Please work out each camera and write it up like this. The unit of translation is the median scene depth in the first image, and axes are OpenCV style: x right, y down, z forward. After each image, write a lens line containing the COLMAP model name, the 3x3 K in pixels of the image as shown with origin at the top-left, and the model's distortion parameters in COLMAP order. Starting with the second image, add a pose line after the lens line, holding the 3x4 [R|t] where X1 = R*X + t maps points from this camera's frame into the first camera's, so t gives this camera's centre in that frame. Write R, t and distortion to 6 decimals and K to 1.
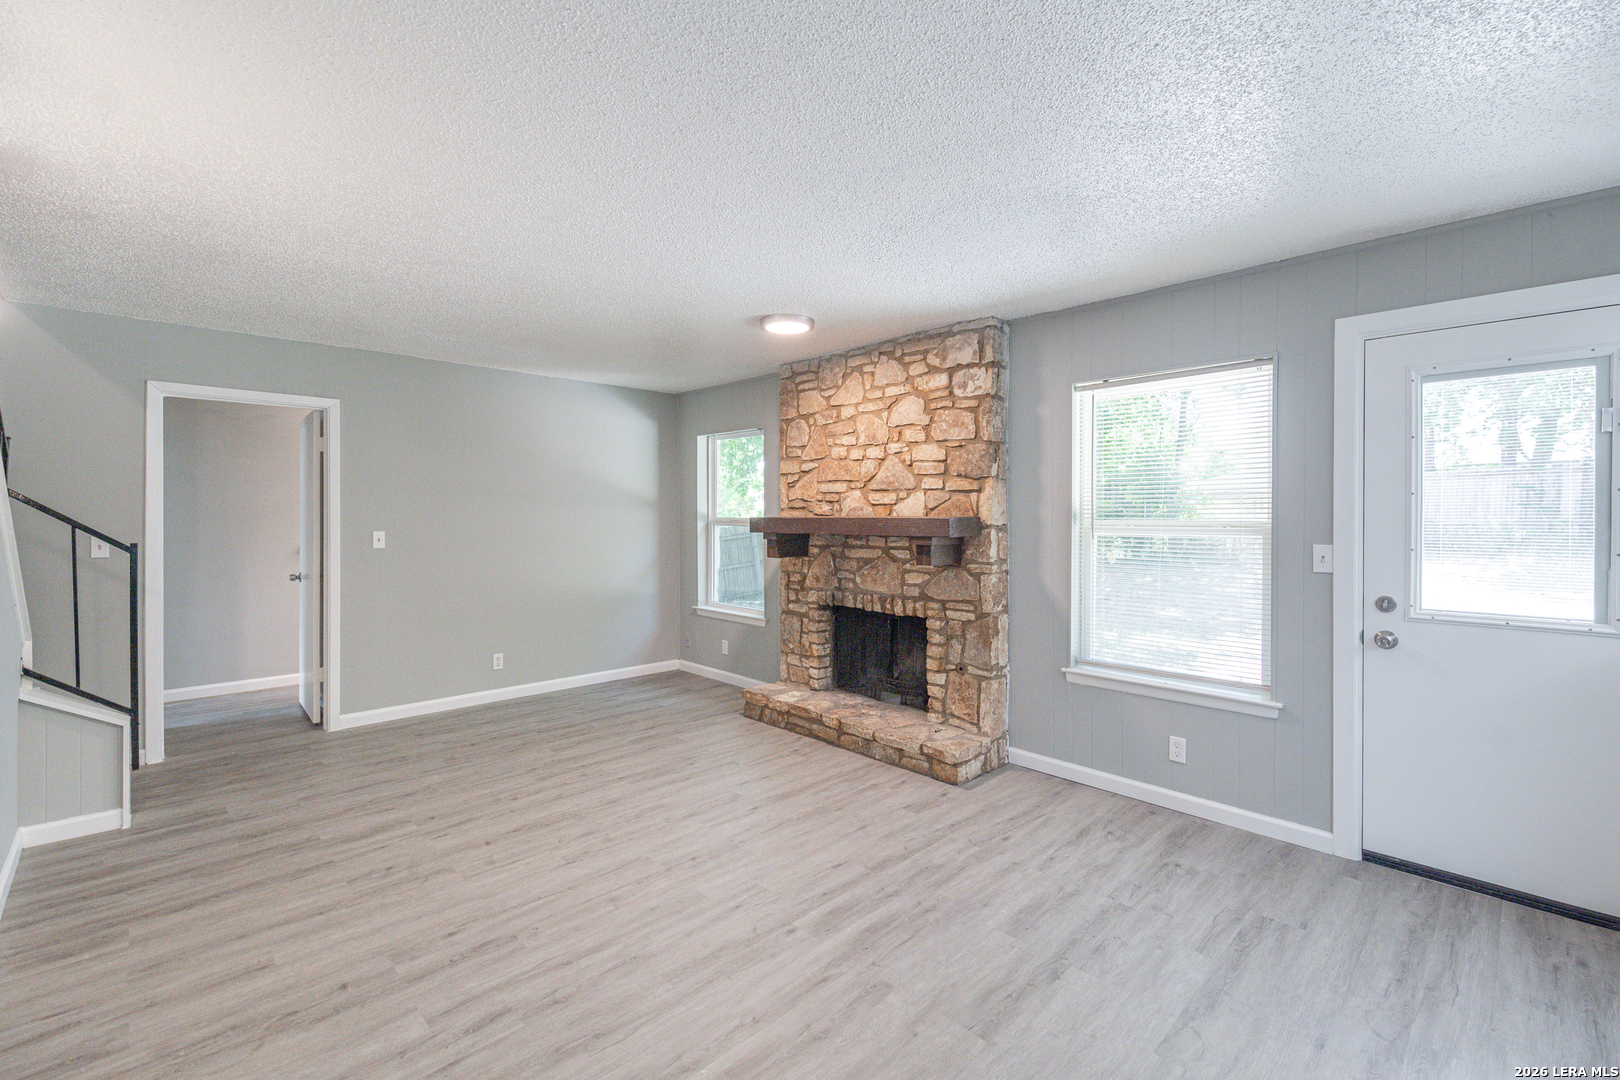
lens RADIAL K [[705.7, 0, 814.4], [0, 705.7, 529.2], [0, 0, 1]] dist [0.005232, -0.002512]
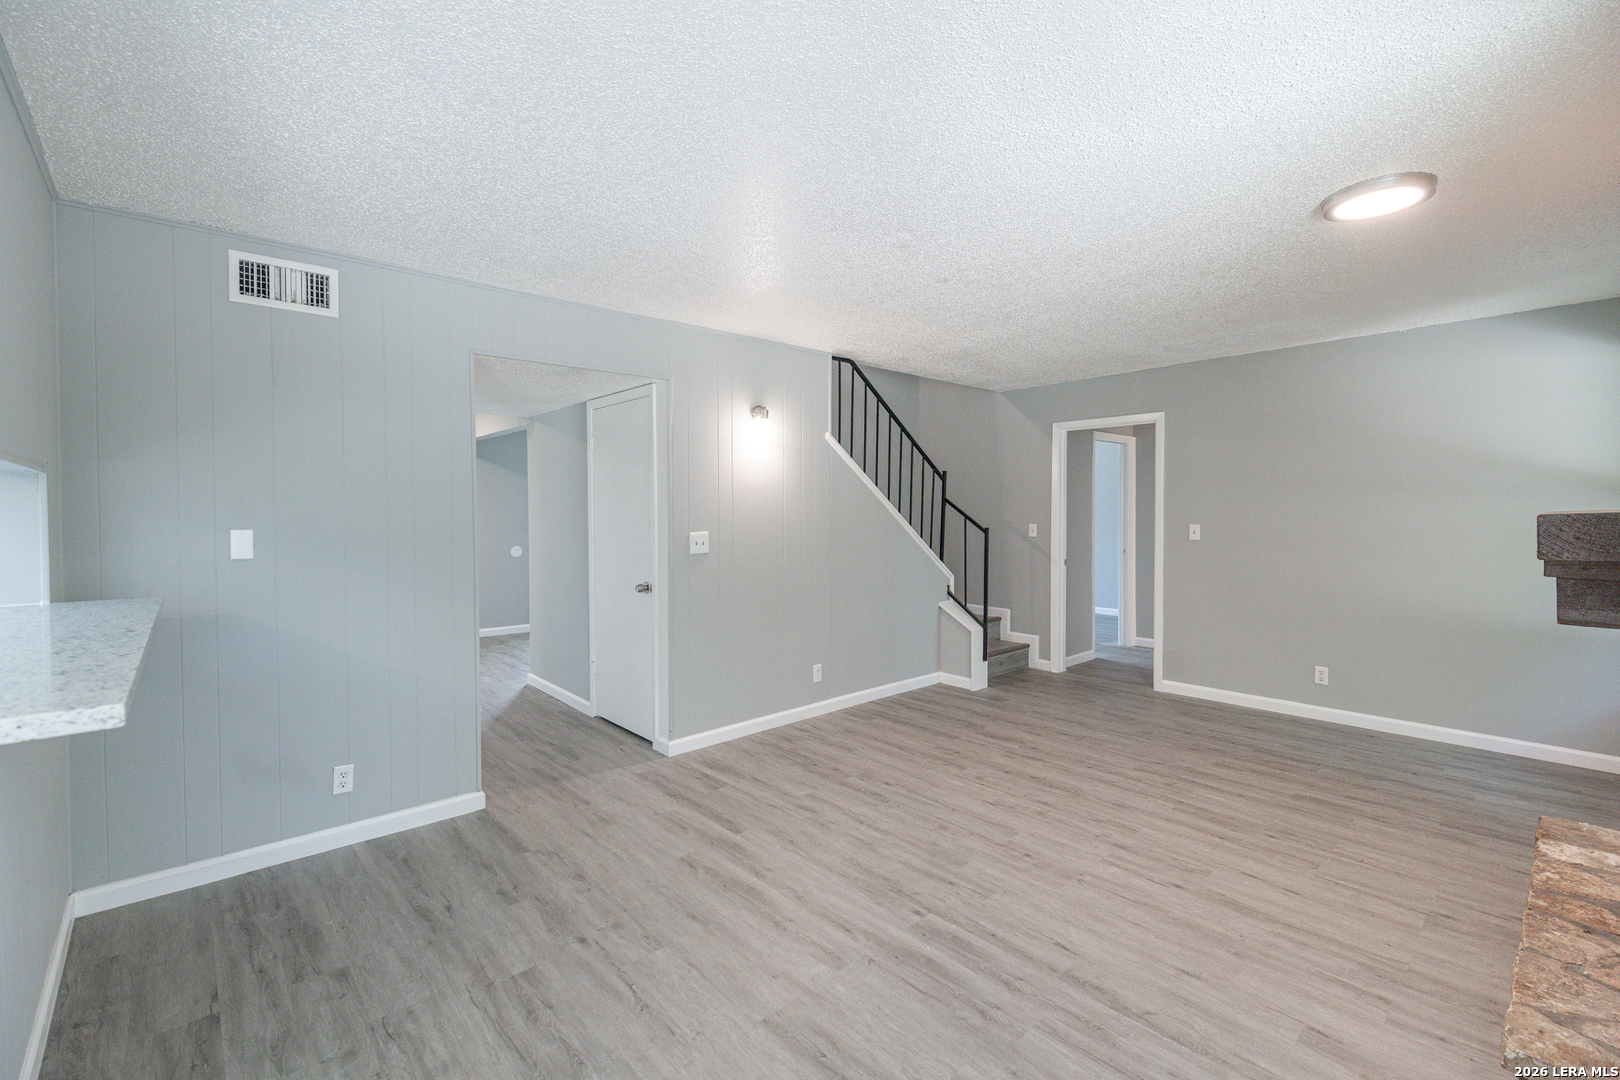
lens RADIAL K [[705.7, 0, 814.4], [0, 705.7, 530.0], [0, 0, 1]] dist [0.005232, -0.002512]
pose [[-0.048388, 0.025781, -0.998496, 0.704475], [-0.014410, 0.999545, 0.026507, -0.012401], [0.998725, 0.015671, -0.047994, 0.629833]]
